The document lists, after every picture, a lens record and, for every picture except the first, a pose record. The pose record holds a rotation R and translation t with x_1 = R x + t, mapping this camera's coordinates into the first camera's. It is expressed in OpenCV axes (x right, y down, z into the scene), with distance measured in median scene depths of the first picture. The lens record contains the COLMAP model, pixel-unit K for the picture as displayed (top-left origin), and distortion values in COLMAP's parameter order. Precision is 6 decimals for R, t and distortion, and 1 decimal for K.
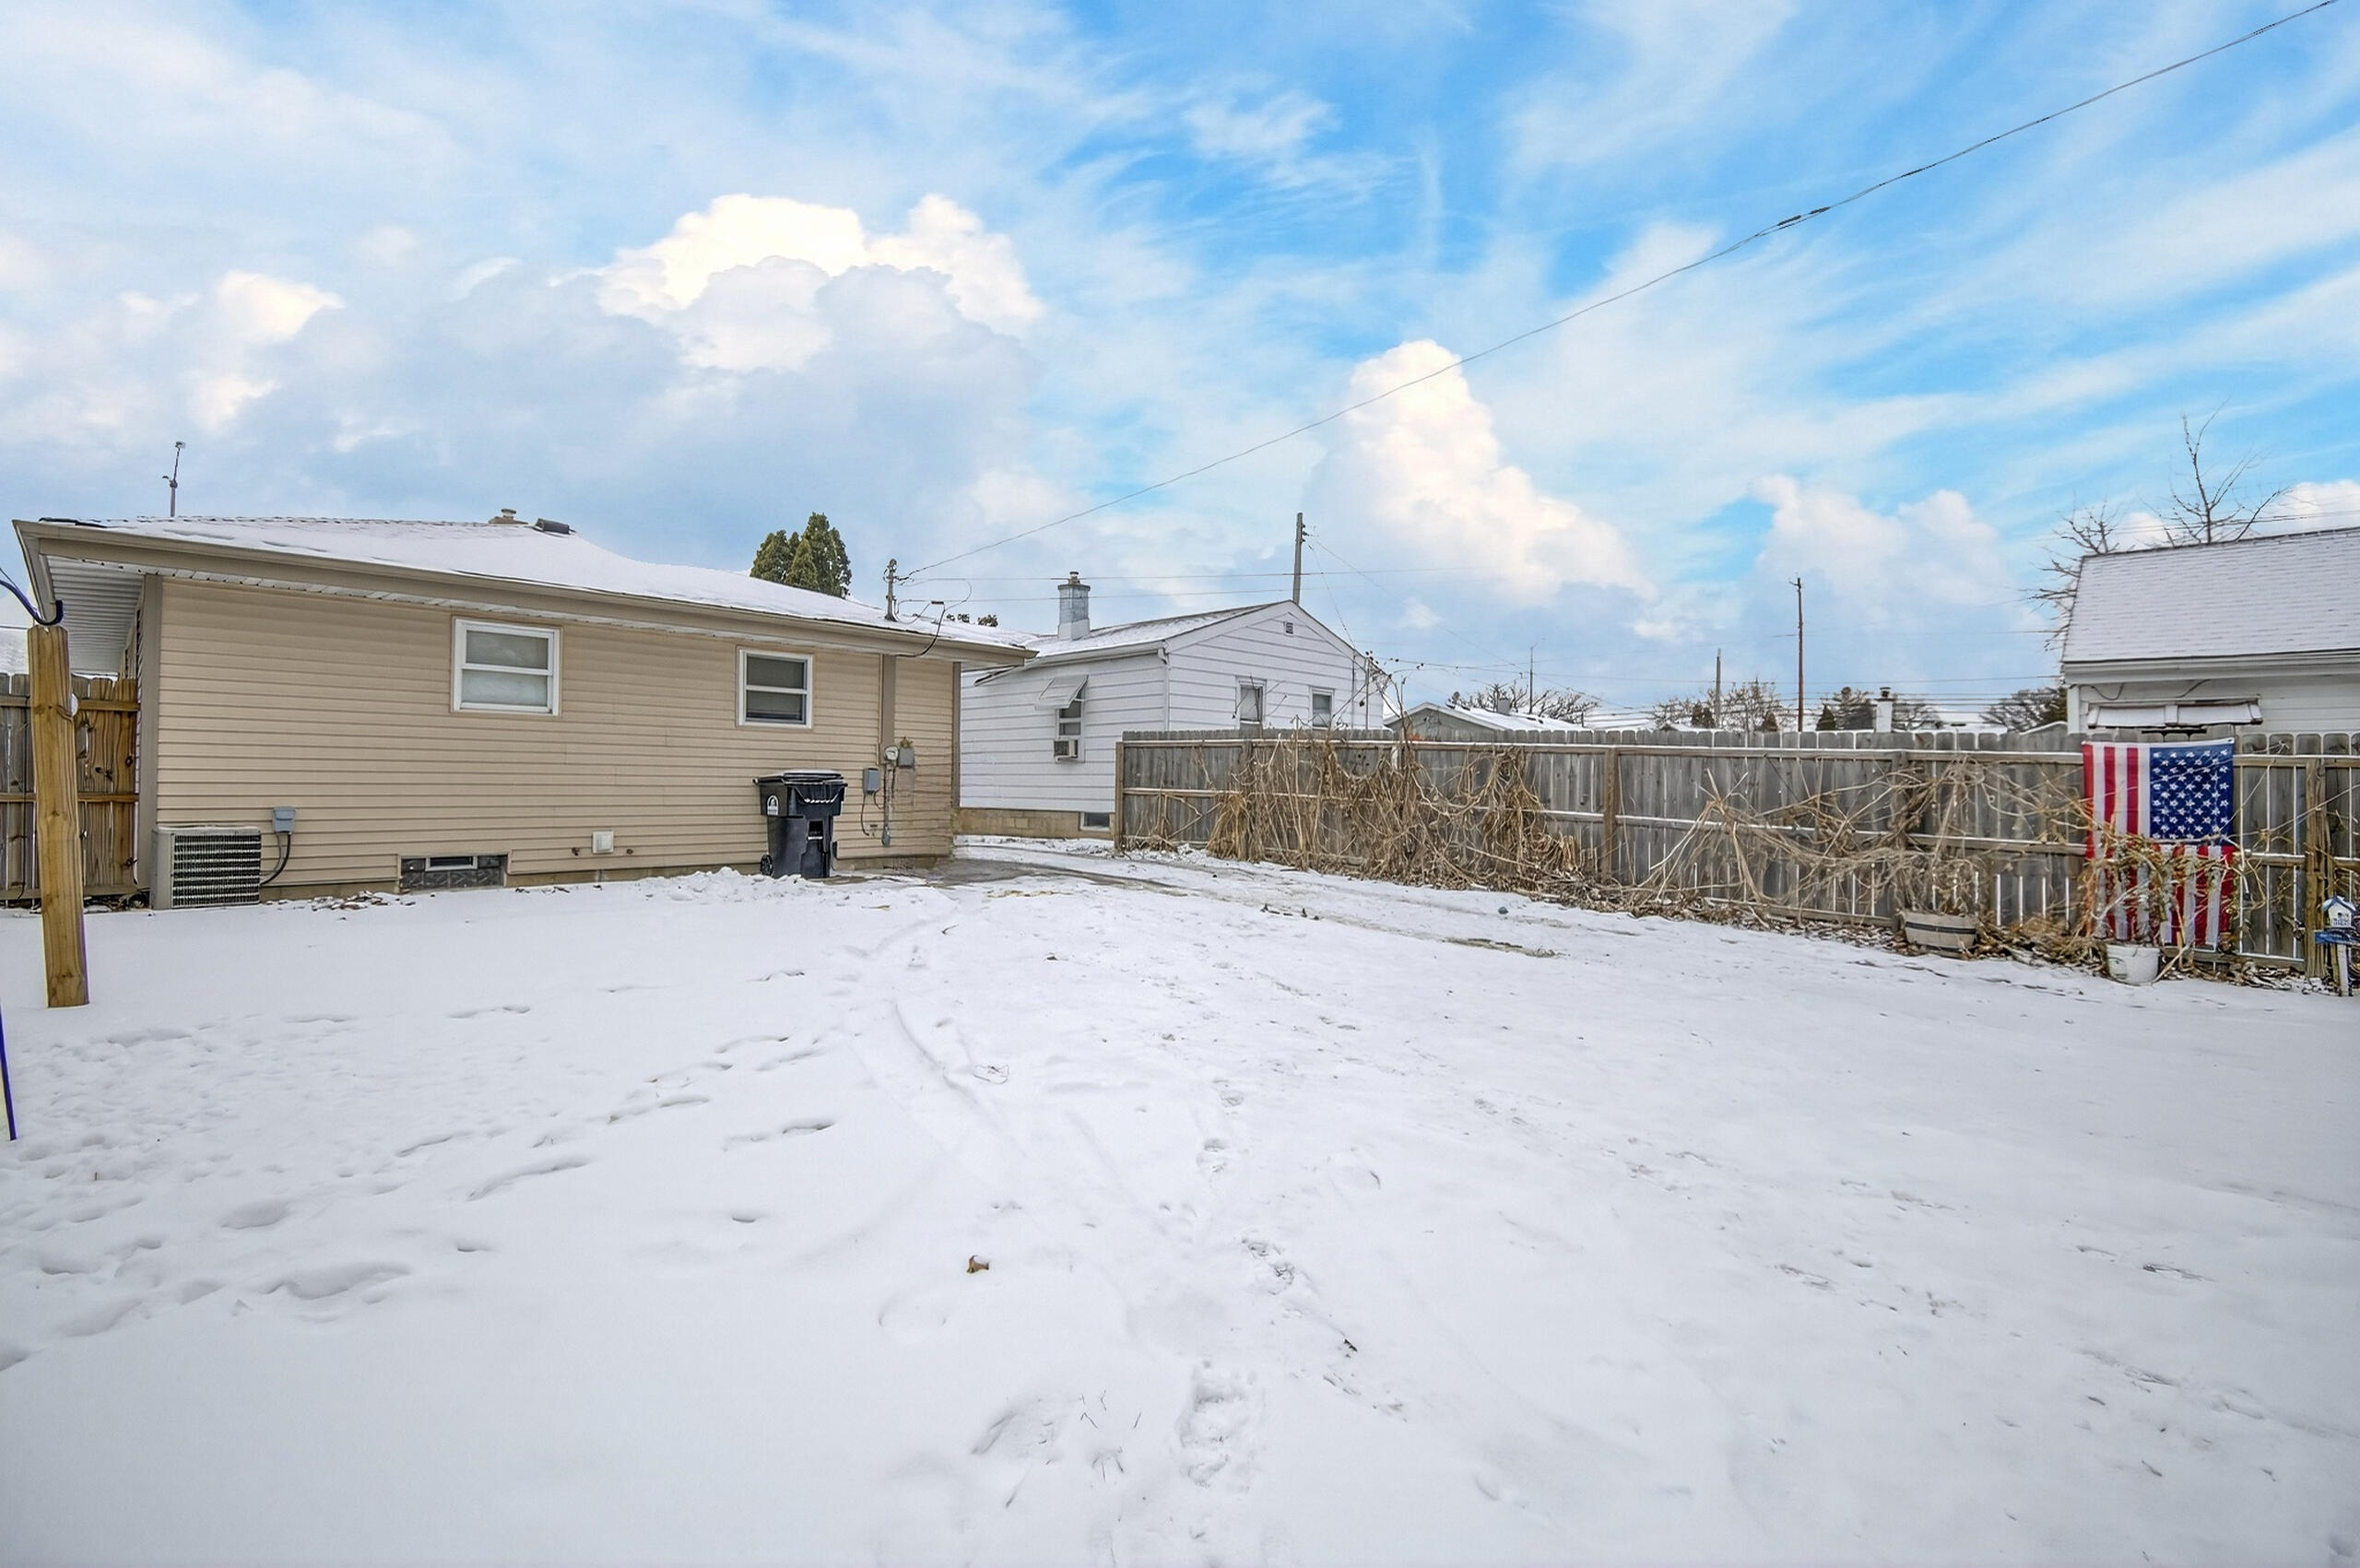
lens RADIAL K [[1001.5, 0, 1178.9], [0, 1001.5, 774.4], [0, 0, 1]] dist [-0.001719, -0.007478]
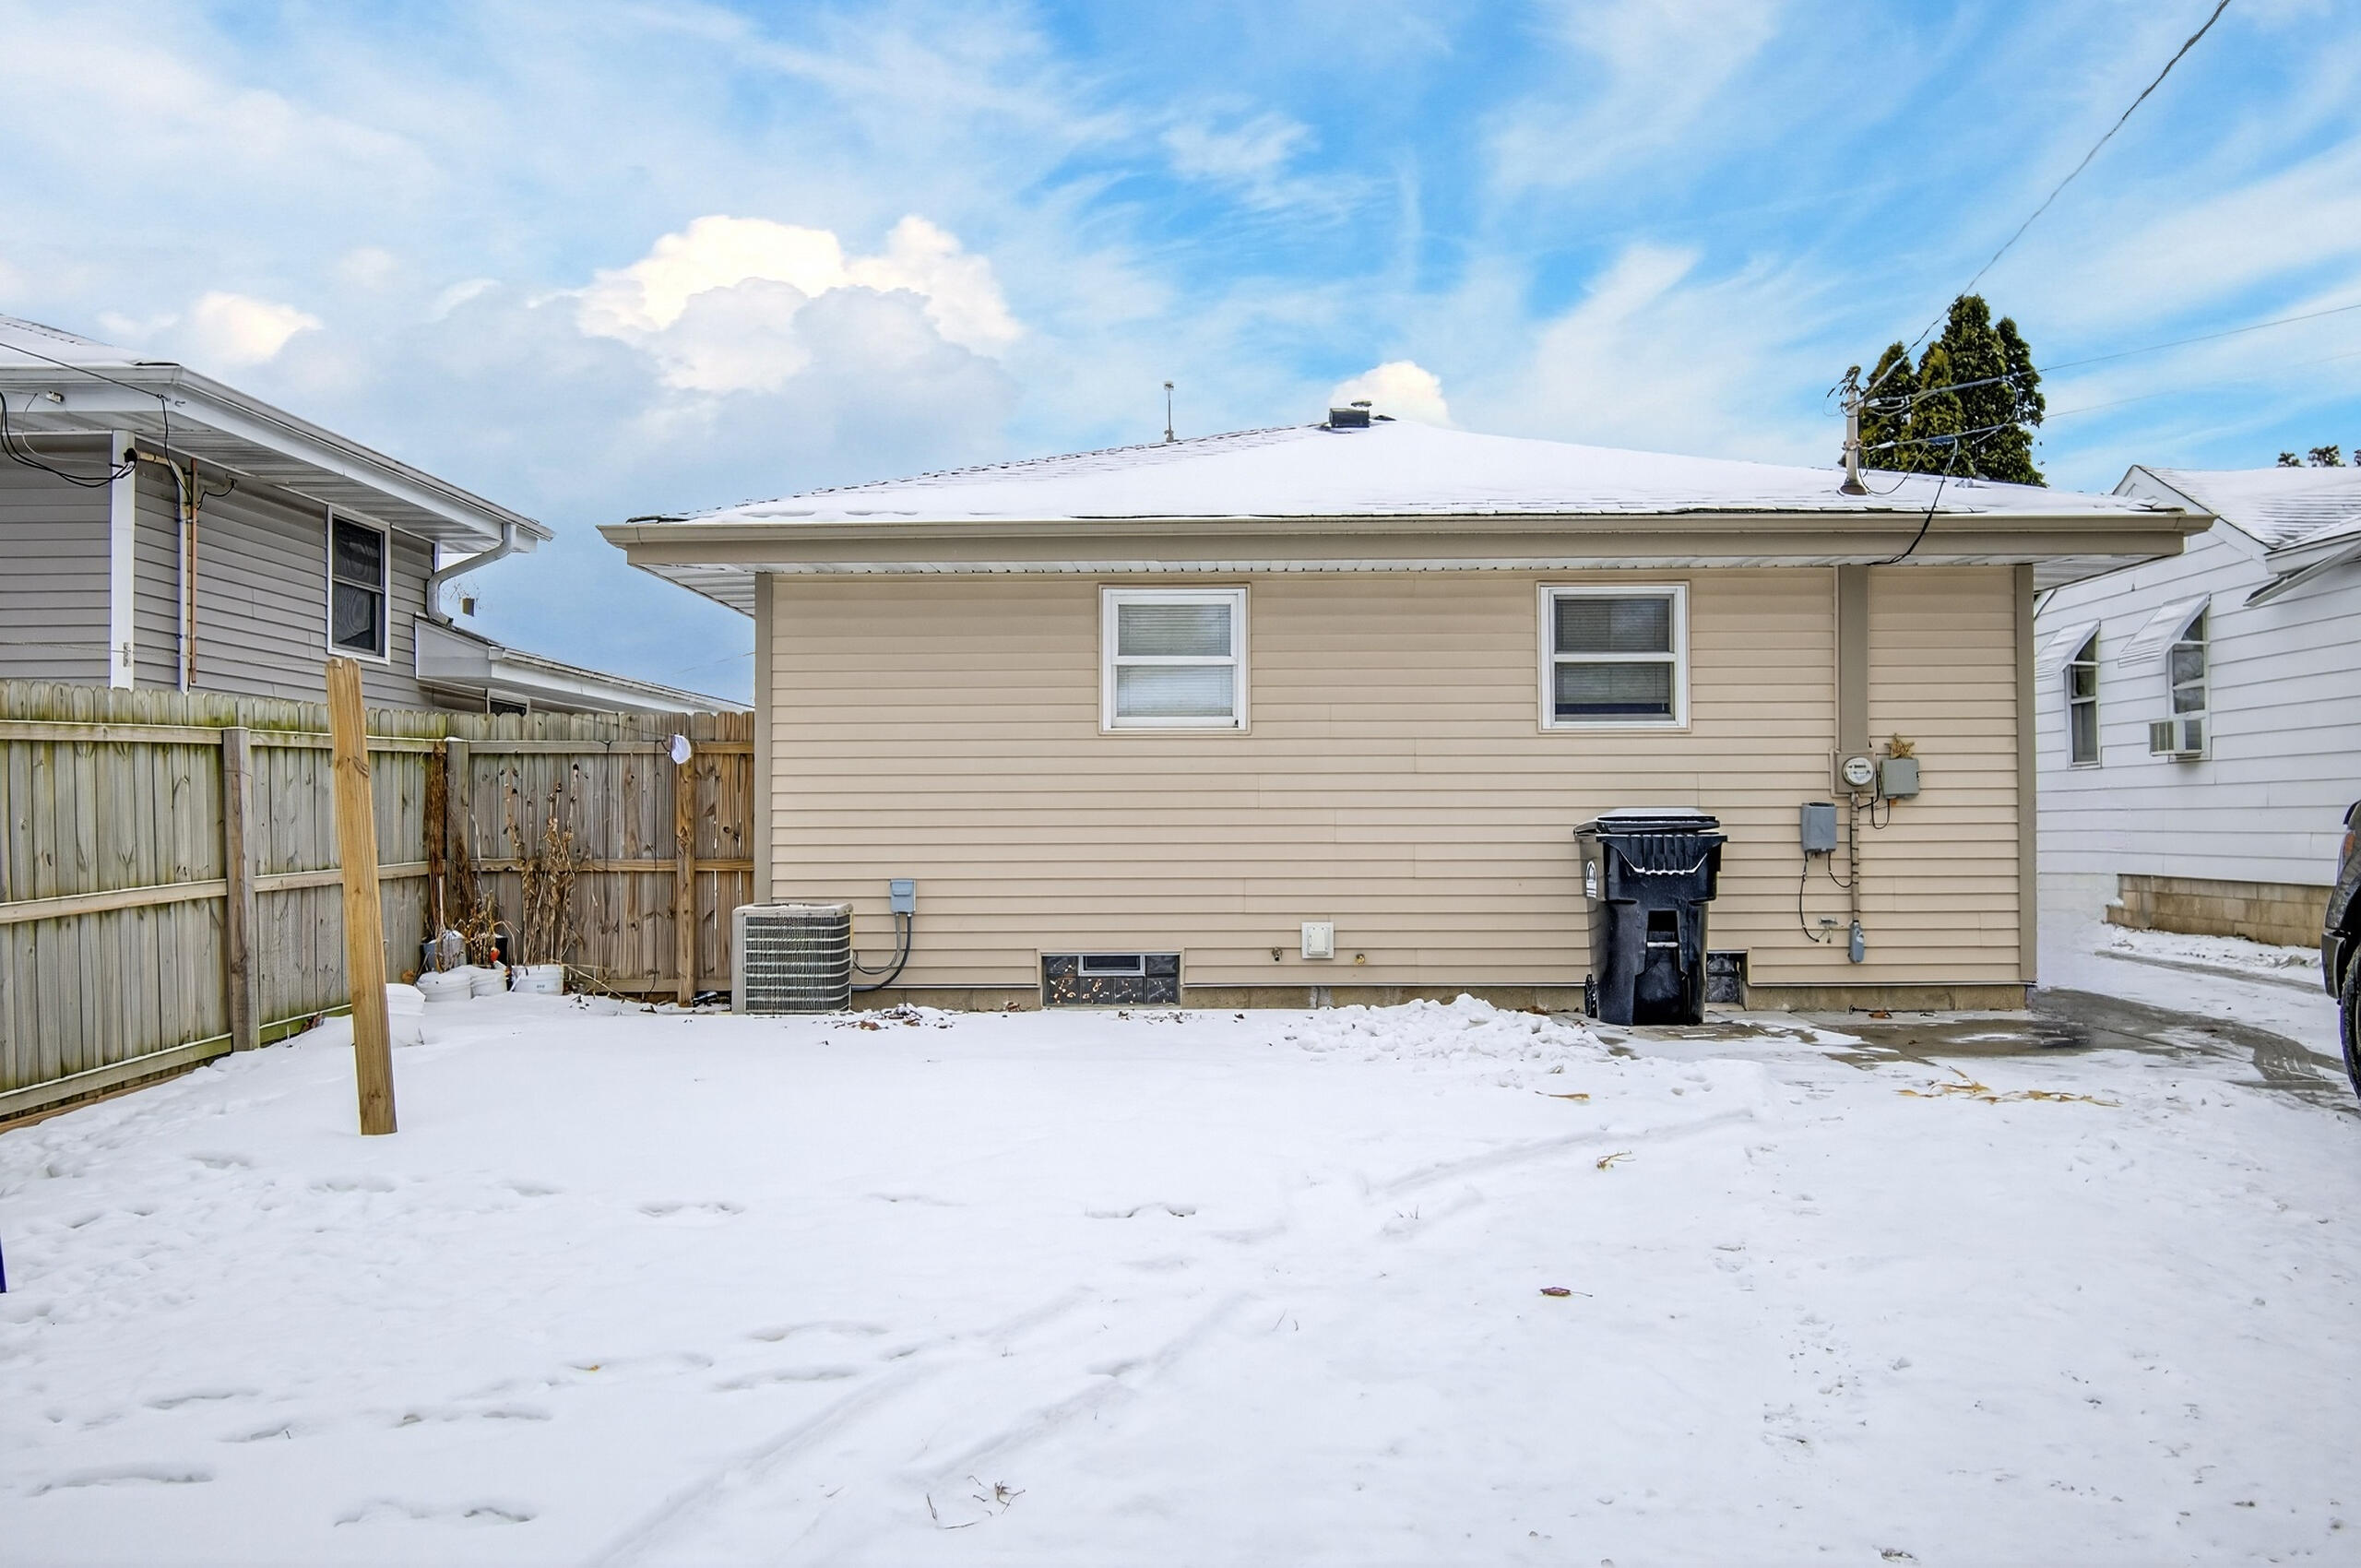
lens RADIAL K [[1887.5, 0, 1180.5], [0, 1887.5, 784.0], [0, 0, 1]] dist [0.001592, -0.003680]
pose [[0.675553, -0.029482, -0.736722, 0.189366], [0.018756, 0.999564, -0.022802, -0.000292], [0.737073, 0.001586, 0.675812, 0.187259]]
